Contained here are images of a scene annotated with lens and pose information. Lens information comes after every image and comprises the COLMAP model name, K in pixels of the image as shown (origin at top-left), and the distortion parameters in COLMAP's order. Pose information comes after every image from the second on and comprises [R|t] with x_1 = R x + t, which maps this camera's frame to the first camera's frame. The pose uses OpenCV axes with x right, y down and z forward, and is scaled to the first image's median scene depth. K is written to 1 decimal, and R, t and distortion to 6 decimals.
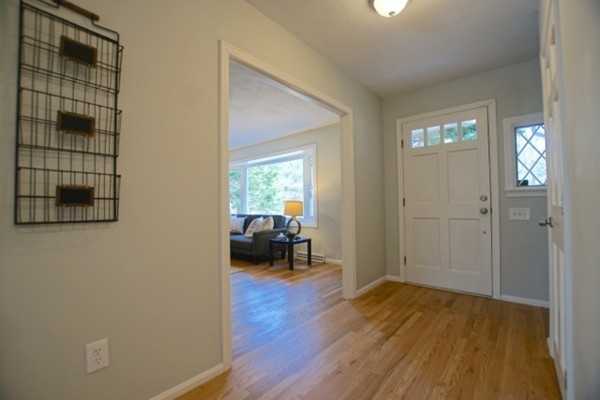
lens RADIAL K [[265.1, 0, 296.4], [0, 265.1, 199.2], [0, 0, 1]] dist [-0.019323, 0.000146]
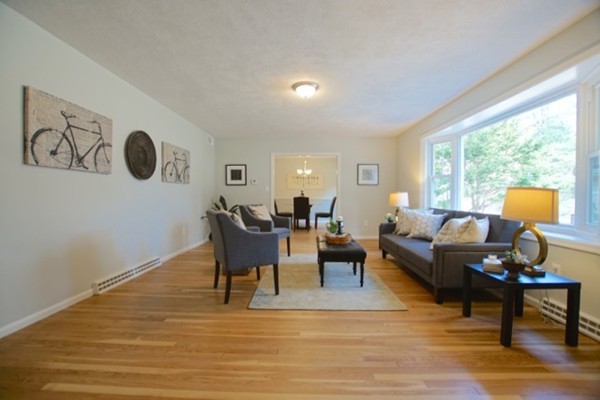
lens RADIAL K [[265.1, 0, 296.4], [0, 265.1, 199.2], [0, 0, 1]] dist [-0.019323, 0.000146]
pose [[0.645344, 0.033847, -0.763142, 0.068223], [0.004205, 0.998845, 0.047858, 0.002853], [0.763880, -0.034094, 0.644457, 0.414767]]
